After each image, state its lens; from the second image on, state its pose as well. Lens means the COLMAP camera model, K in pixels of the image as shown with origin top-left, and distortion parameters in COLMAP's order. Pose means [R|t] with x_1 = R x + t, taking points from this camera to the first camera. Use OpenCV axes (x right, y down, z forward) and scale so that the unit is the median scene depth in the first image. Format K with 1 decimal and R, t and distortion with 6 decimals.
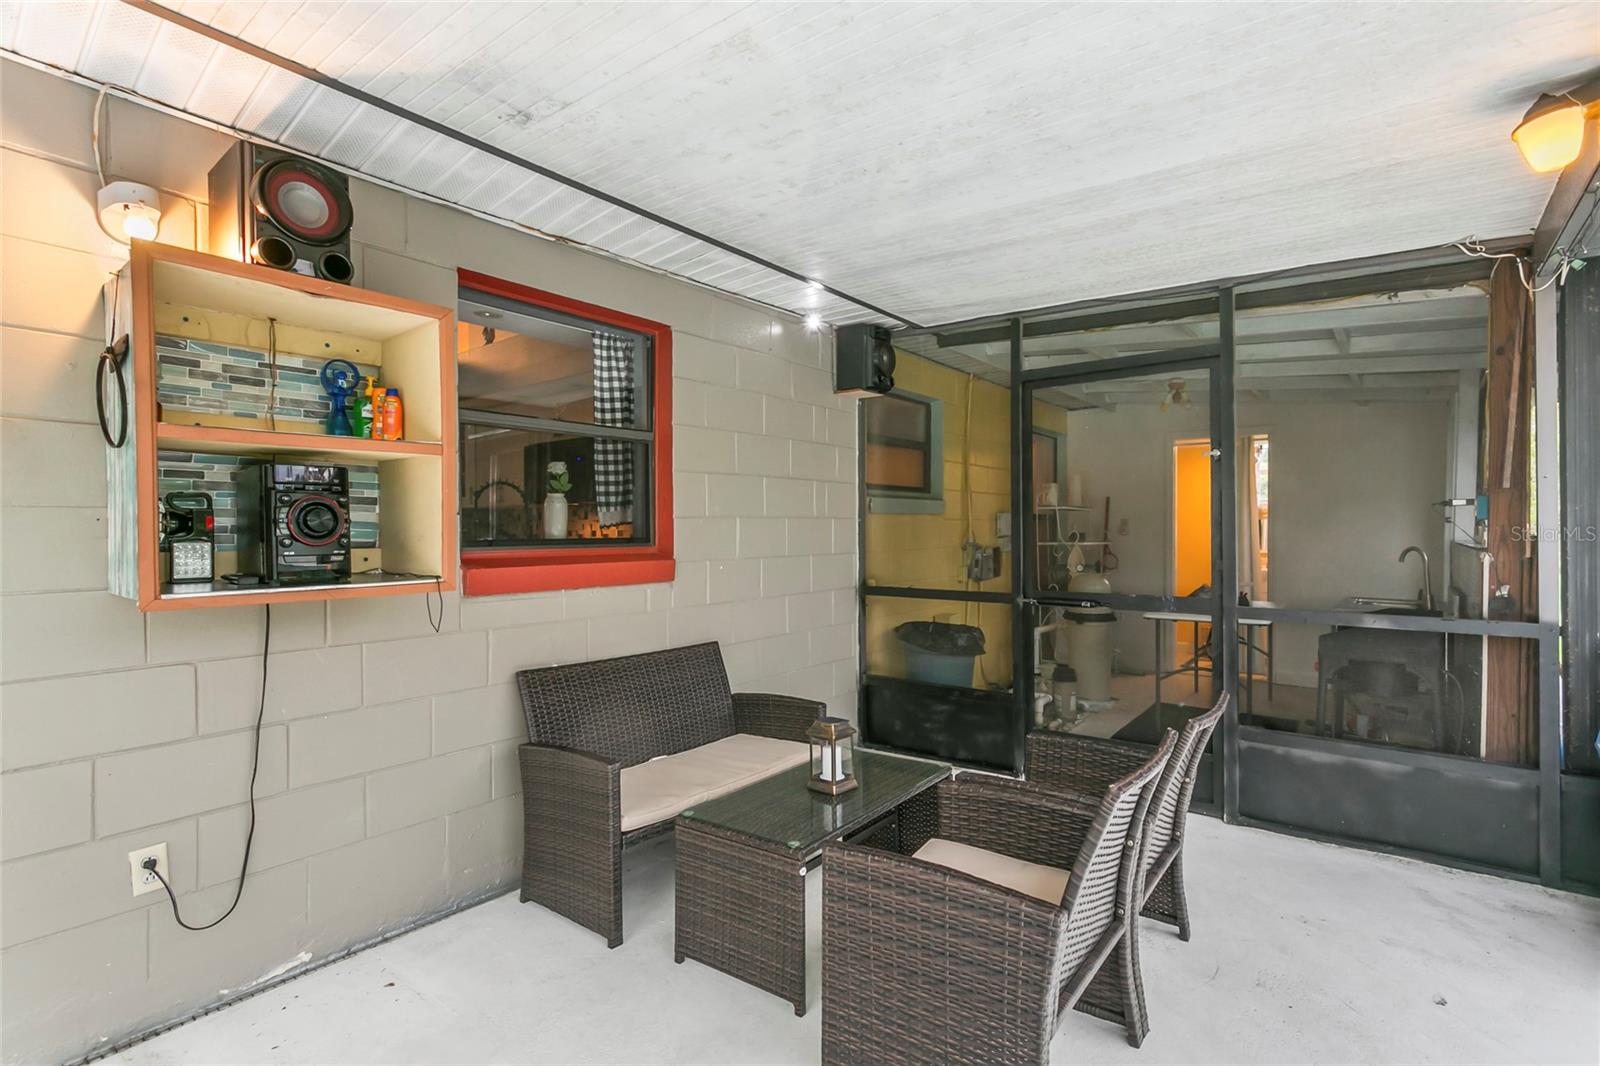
lens RADIAL K [[754.1, 0, 808.6], [0, 754.1, 531.7], [0, 0, 1]] dist [0.000549, 0.005836]
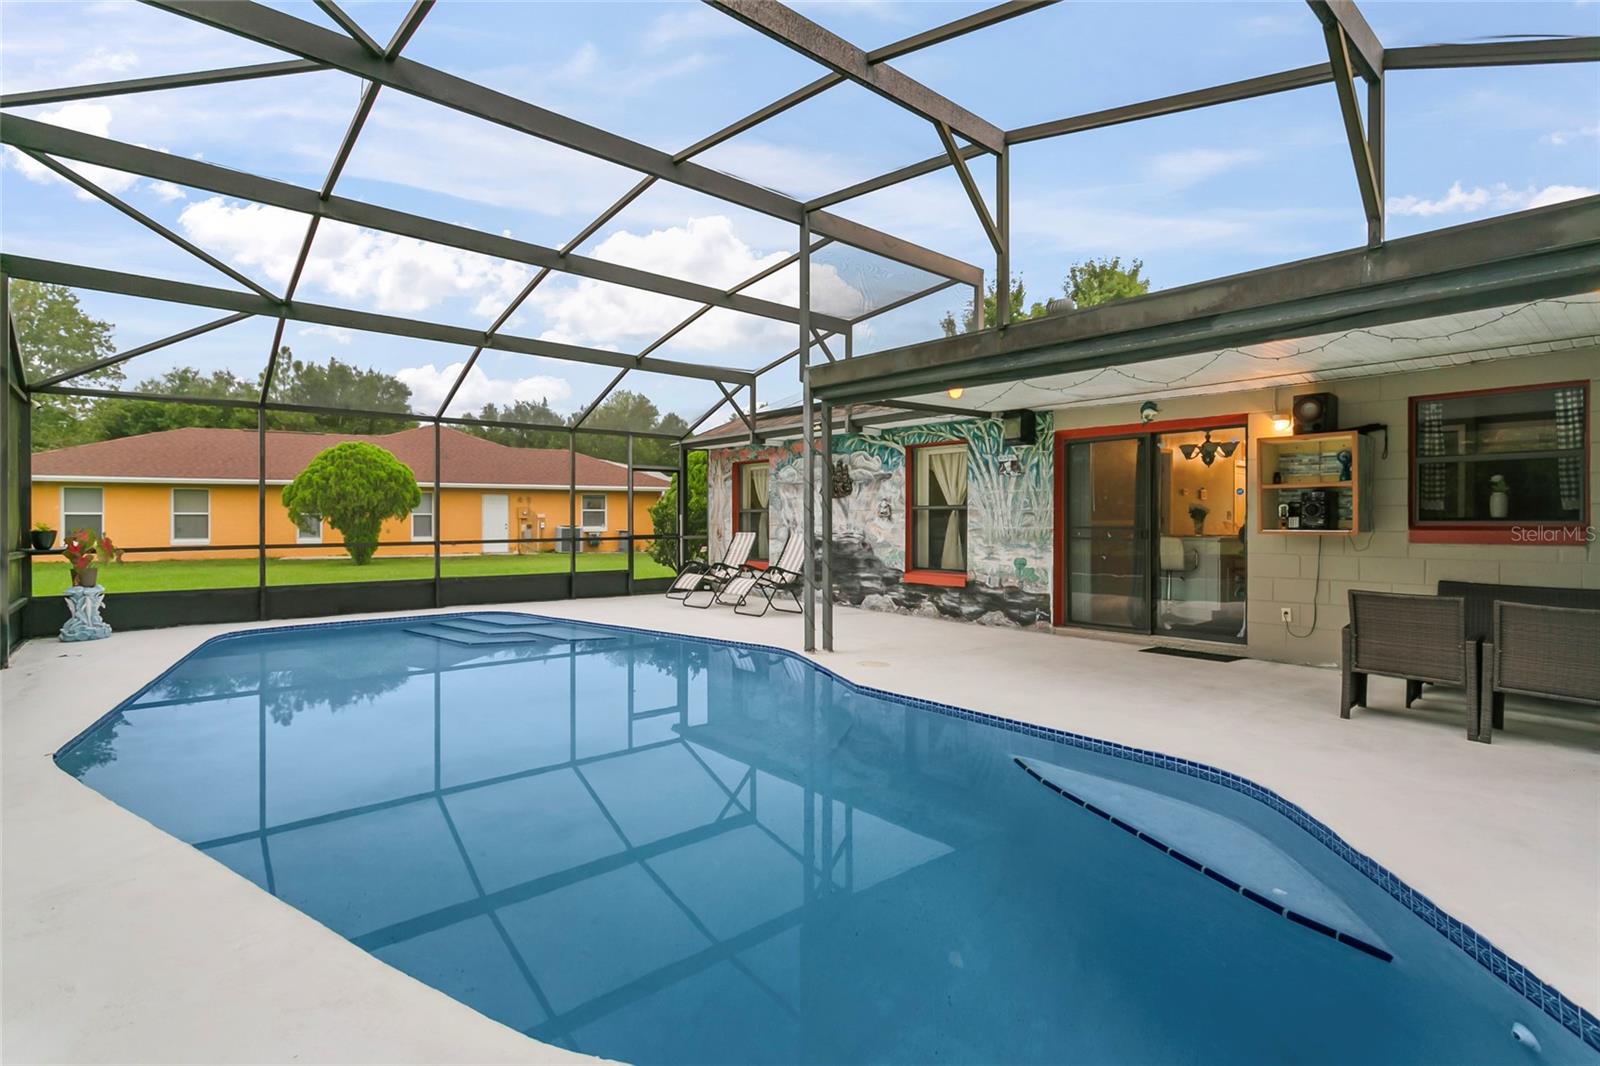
lens RADIAL K [[754.1, 0, 812.2], [0, 754.1, 526.9], [0, 0, 1]] dist [0.000549, 0.005836]
pose [[-0.171181, 0.008773, -0.985201, 1.556536], [-0.005375, 0.999937, 0.009838, 0.020252], [0.985225, 0.006979, -0.171123, -0.277415]]
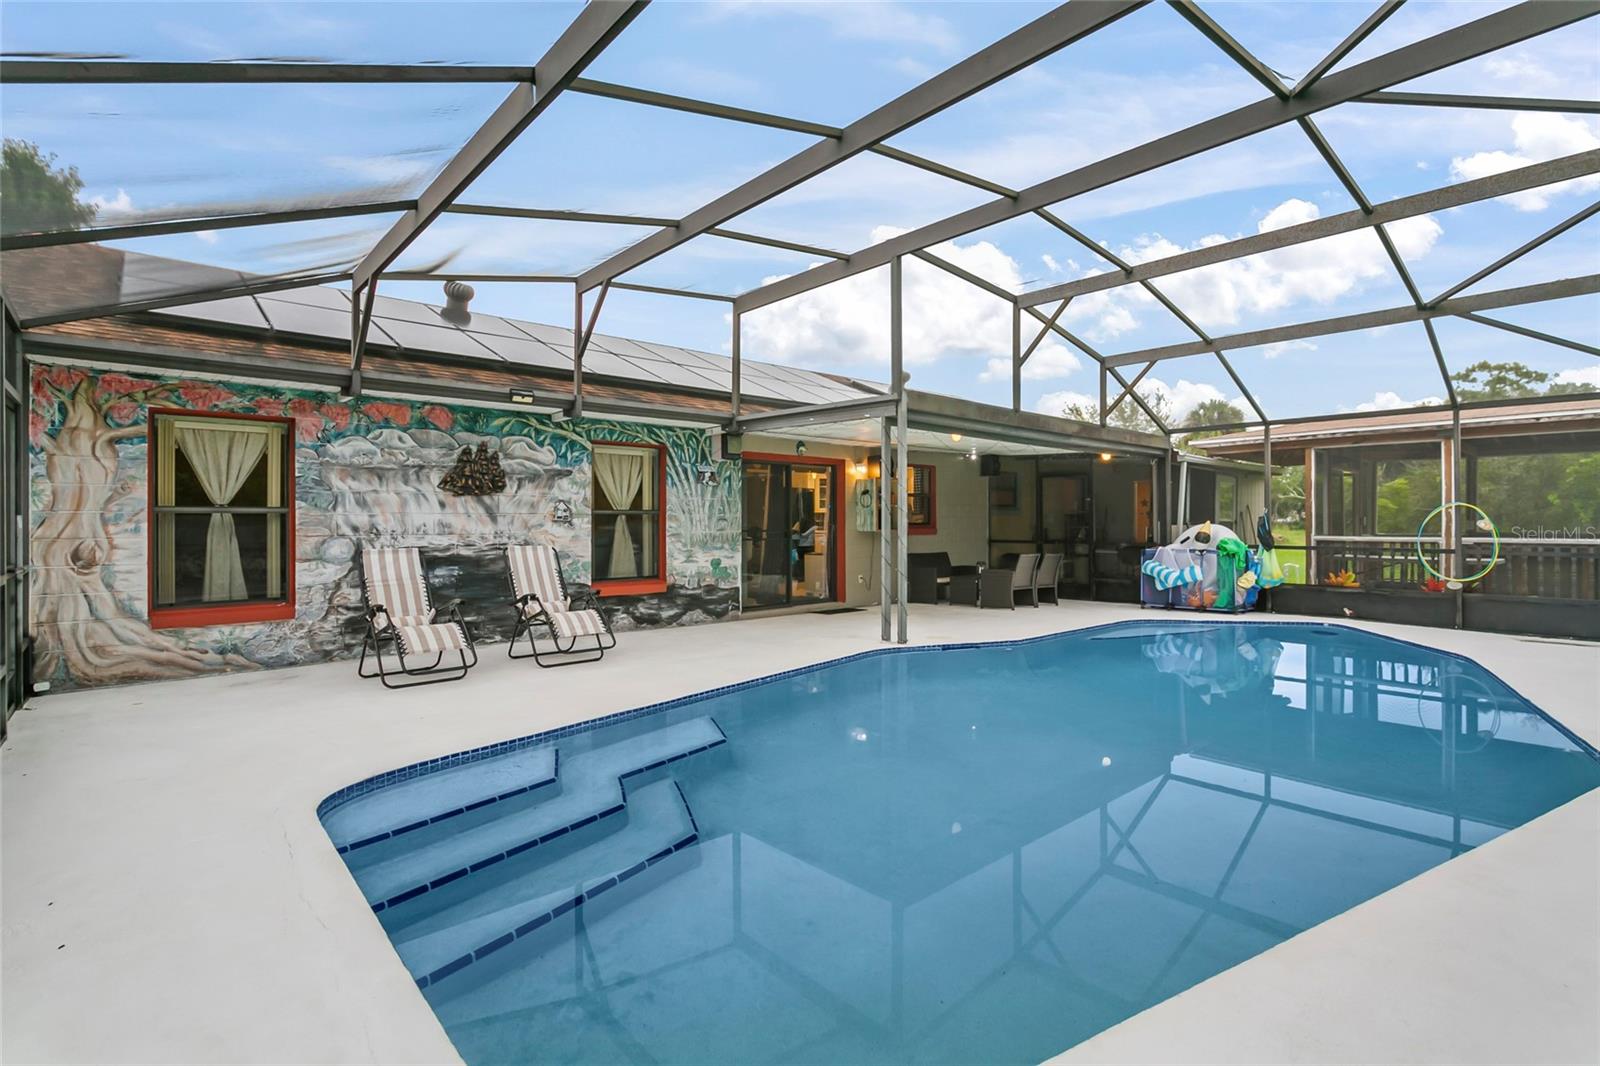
lens RADIAL K [[754.1, 0, 797.1], [0, 754.1, 526.6], [0, 0, 1]] dist [0.000549, 0.005836]
pose [[0.981982, -0.003358, -0.188944, -0.144677], [0.003192, 0.999994, -0.001184, 0.028197], [0.188946, 0.000560, 0.981987, -2.671203]]
